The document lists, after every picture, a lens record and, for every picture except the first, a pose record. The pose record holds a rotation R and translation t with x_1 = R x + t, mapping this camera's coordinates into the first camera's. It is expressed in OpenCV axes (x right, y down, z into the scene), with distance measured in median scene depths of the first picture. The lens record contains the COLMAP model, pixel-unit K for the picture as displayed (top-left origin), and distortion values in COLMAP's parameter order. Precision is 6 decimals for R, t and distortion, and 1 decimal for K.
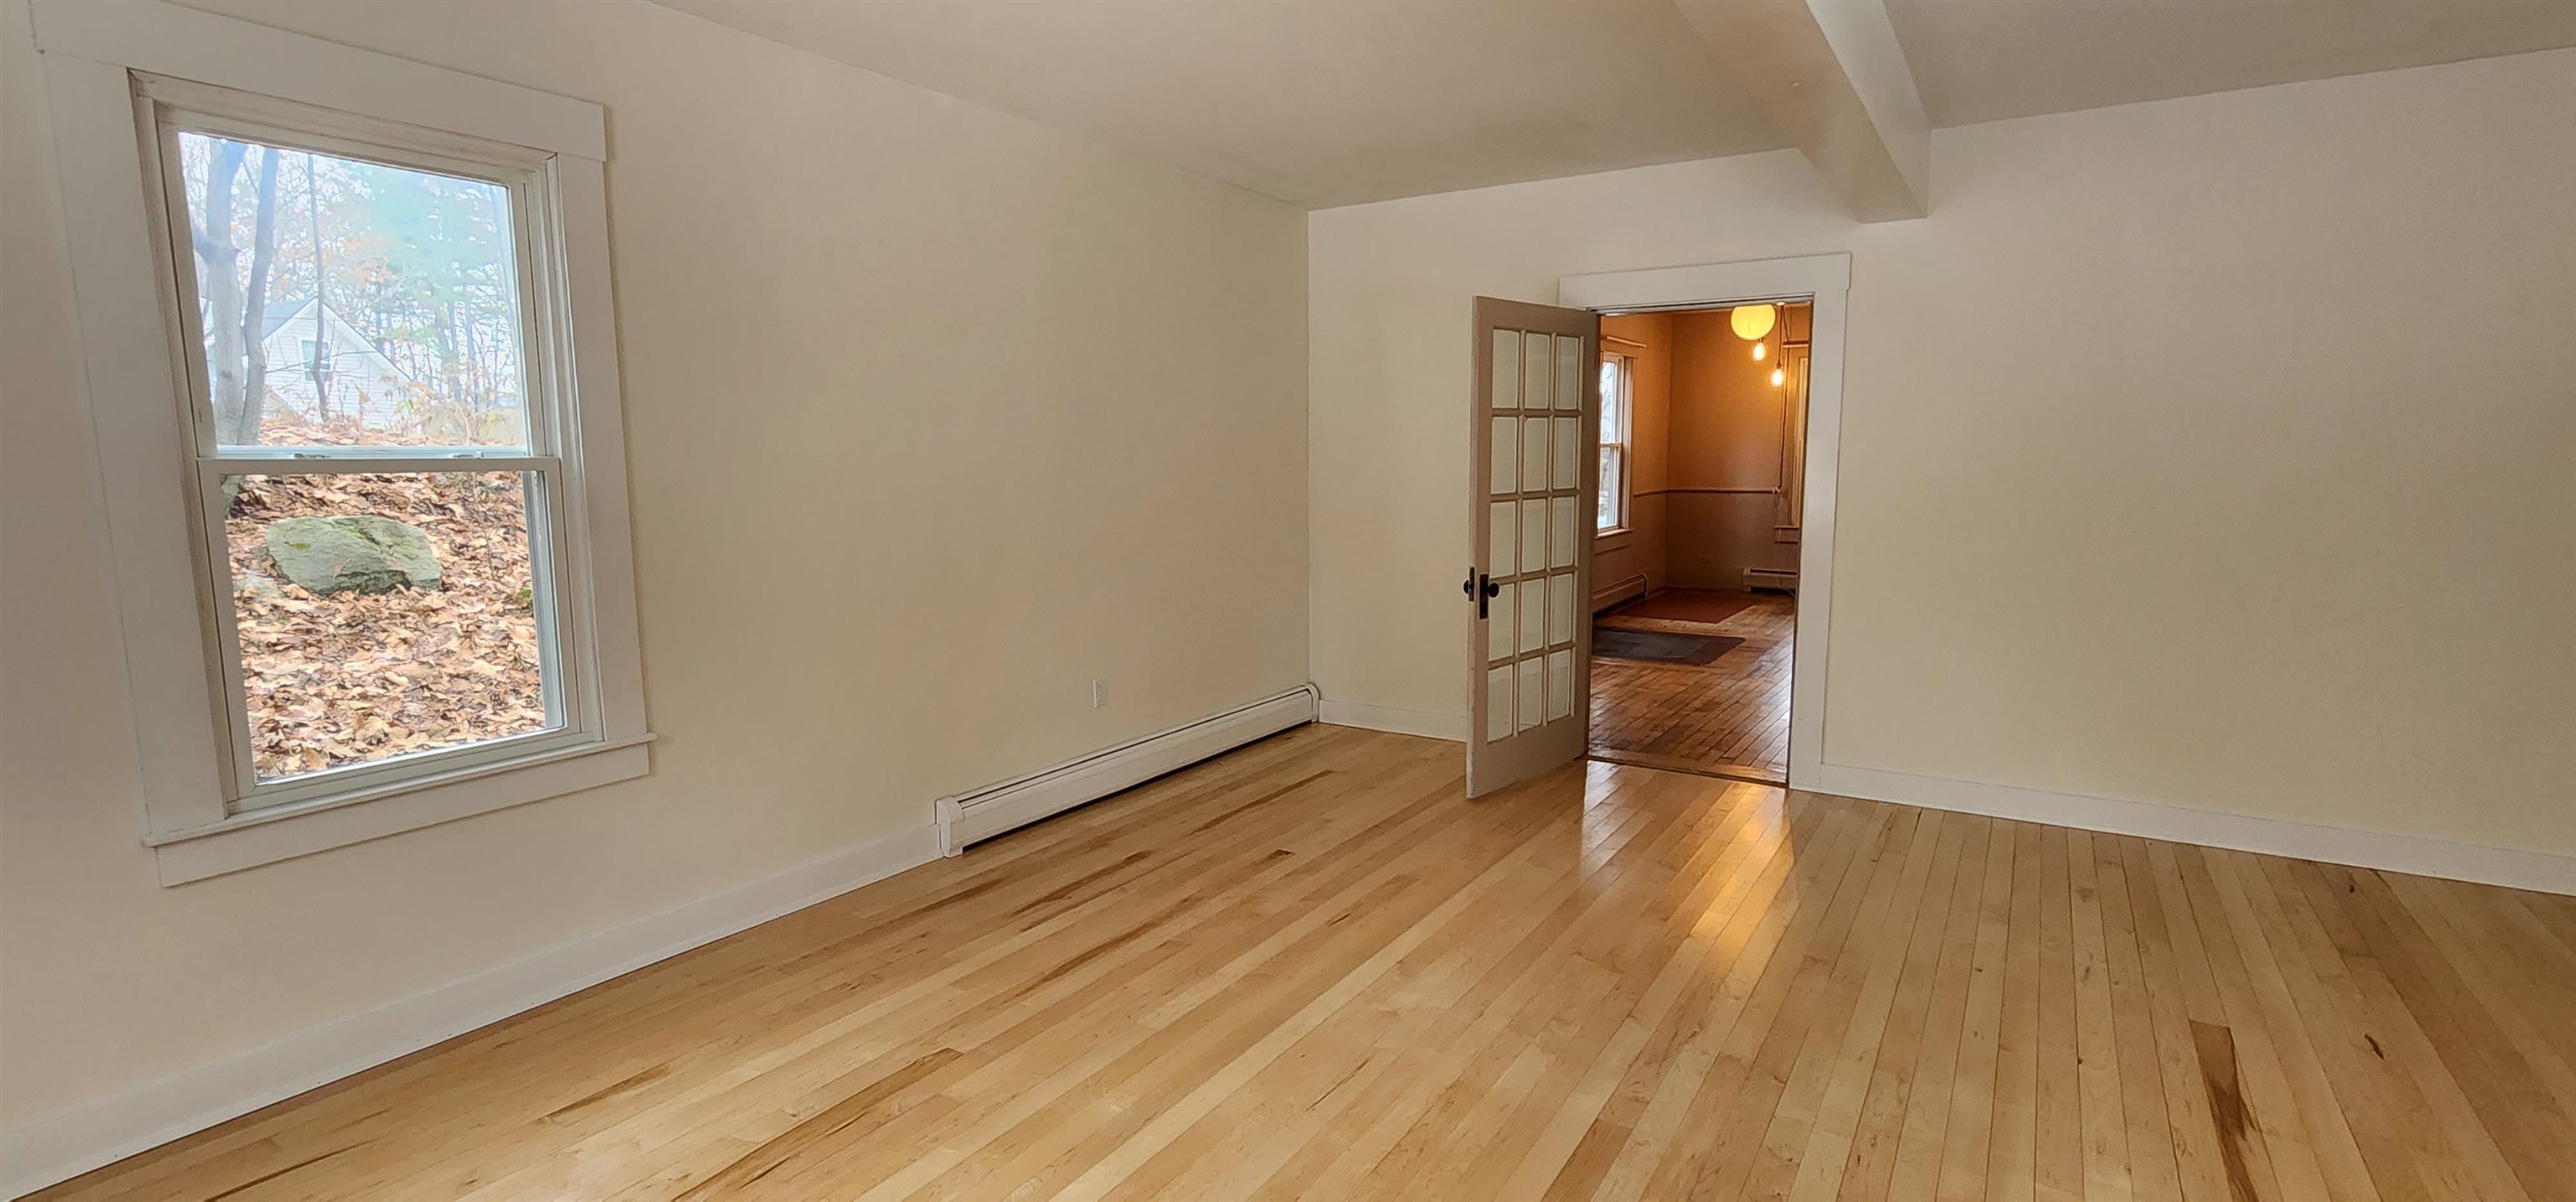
lens RADIAL K [[1193.6, 0, 1276.8], [0, 1193.6, 602.2], [0, 0, 1]] dist [0.005115, 0.001382]
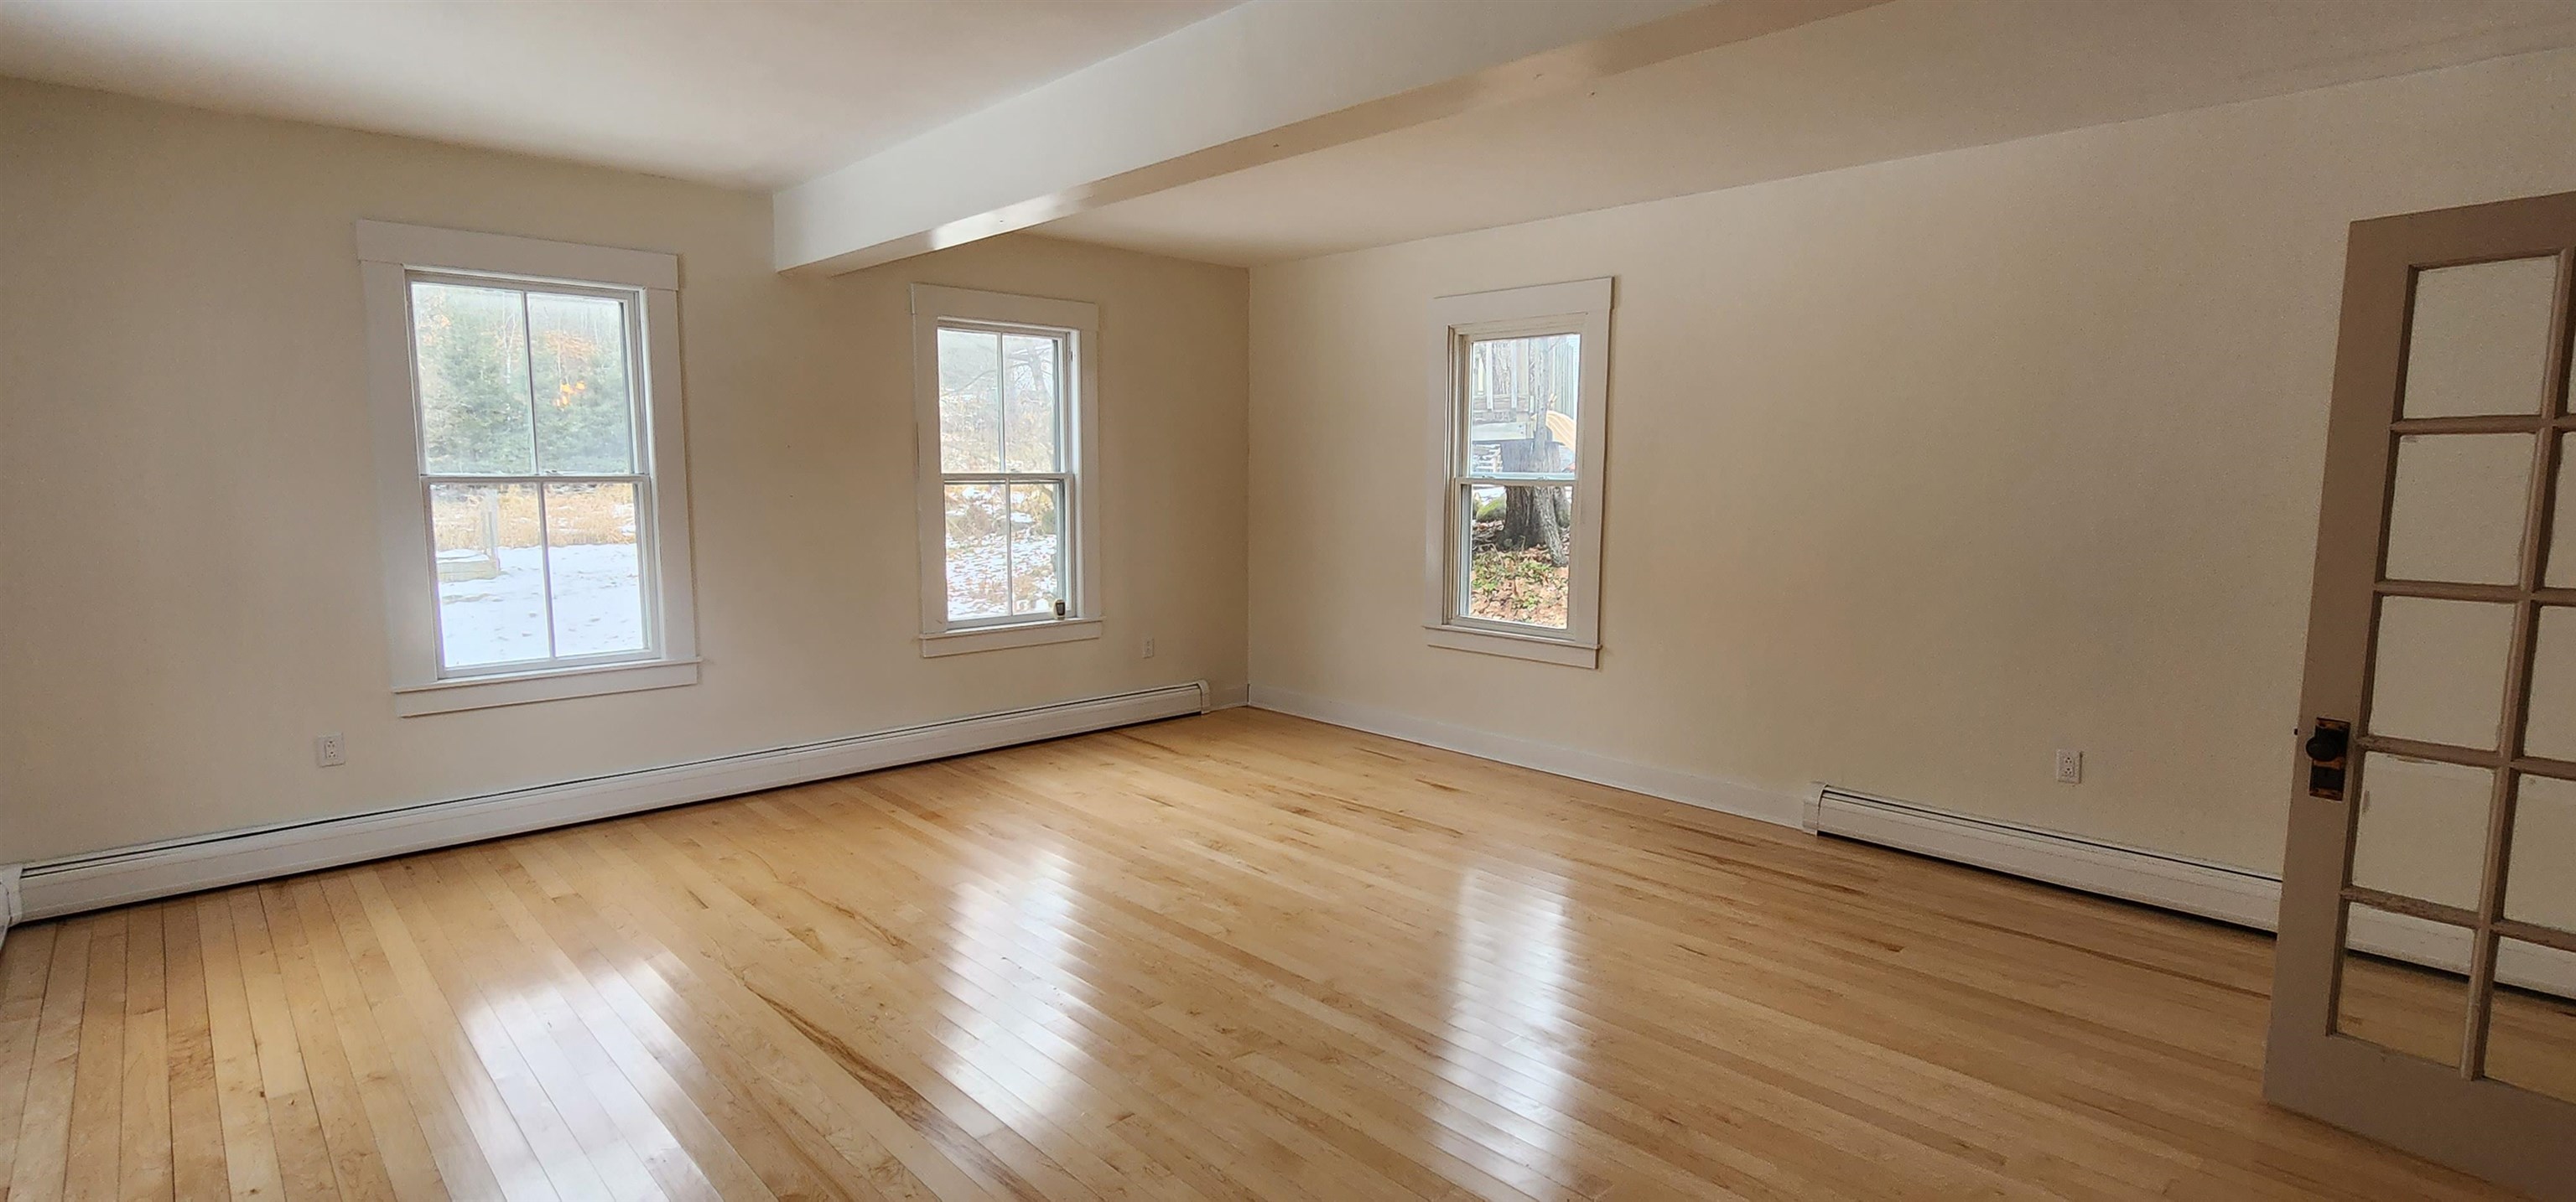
lens RADIAL K [[1193.6, 0, 1276.8], [0, 1193.6, 602.2], [0, 0, 1]] dist [0.005115, 0.001382]
pose [[-0.243252, 0.112449, -0.963423, 0.954980], [-0.124555, 0.981413, 0.145997, -0.110407], [0.961933, 0.155513, -0.224725, 0.754373]]
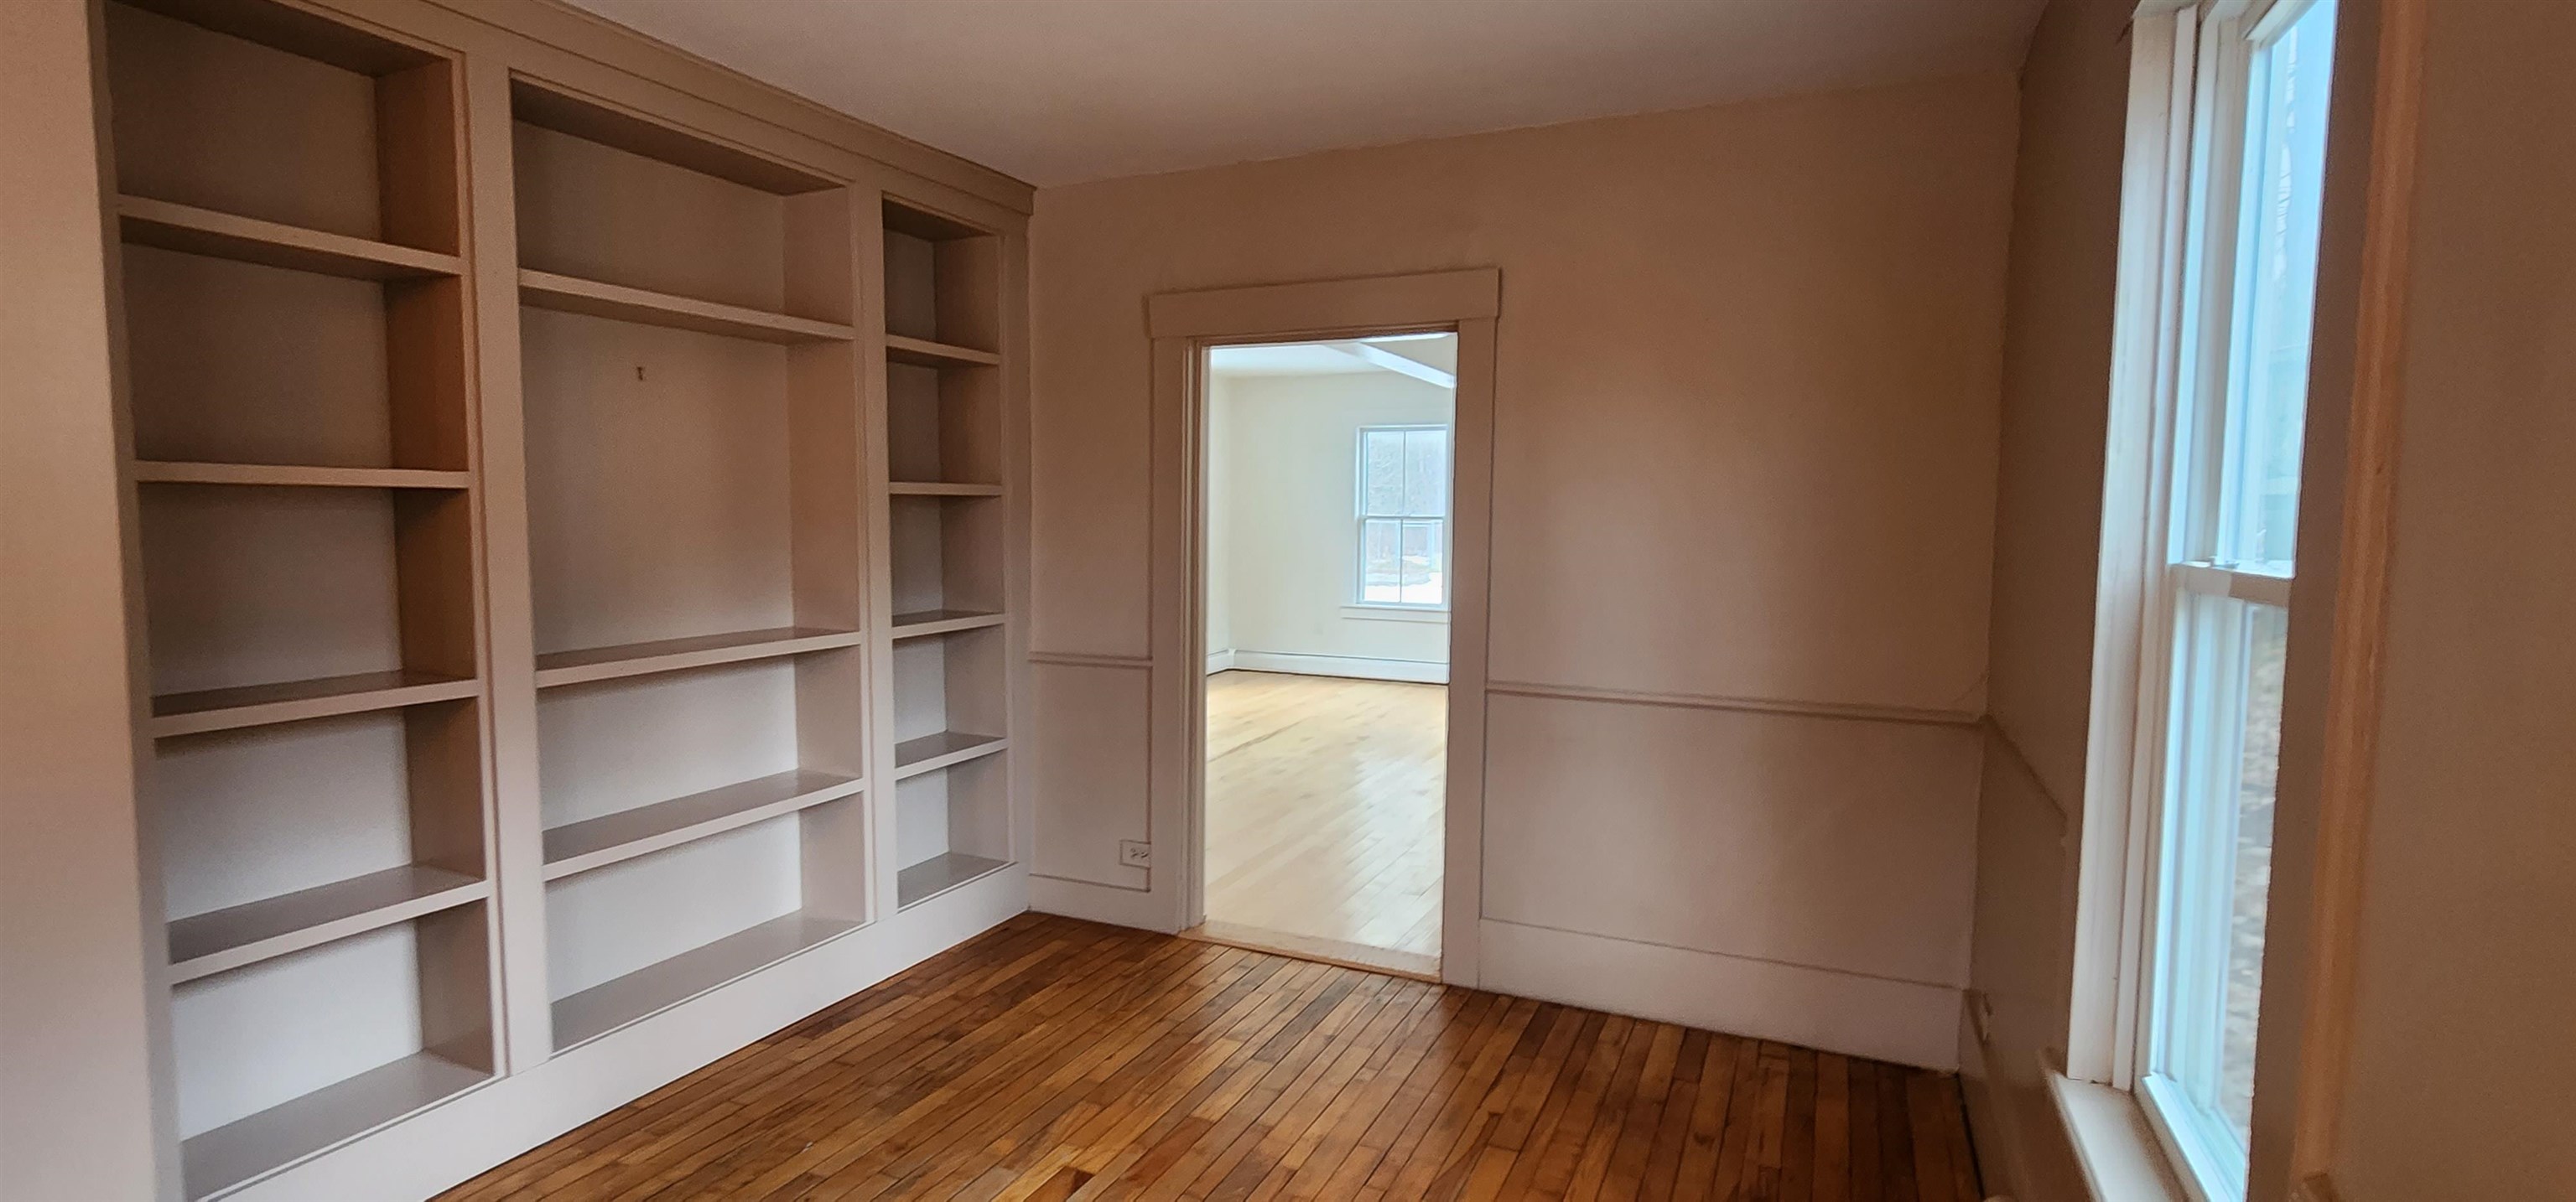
lens RADIAL K [[1193.6, 0, 1276.8], [0, 1193.6, 602.2], [0, 0, 1]] dist [0.005115, 0.001382]
pose [[-0.989565, 0.007213, -0.143905, 0.620220], [-0.022412, 0.978885, 0.203181, -0.302500], [0.142332, 0.204286, -0.968508, 2.227993]]
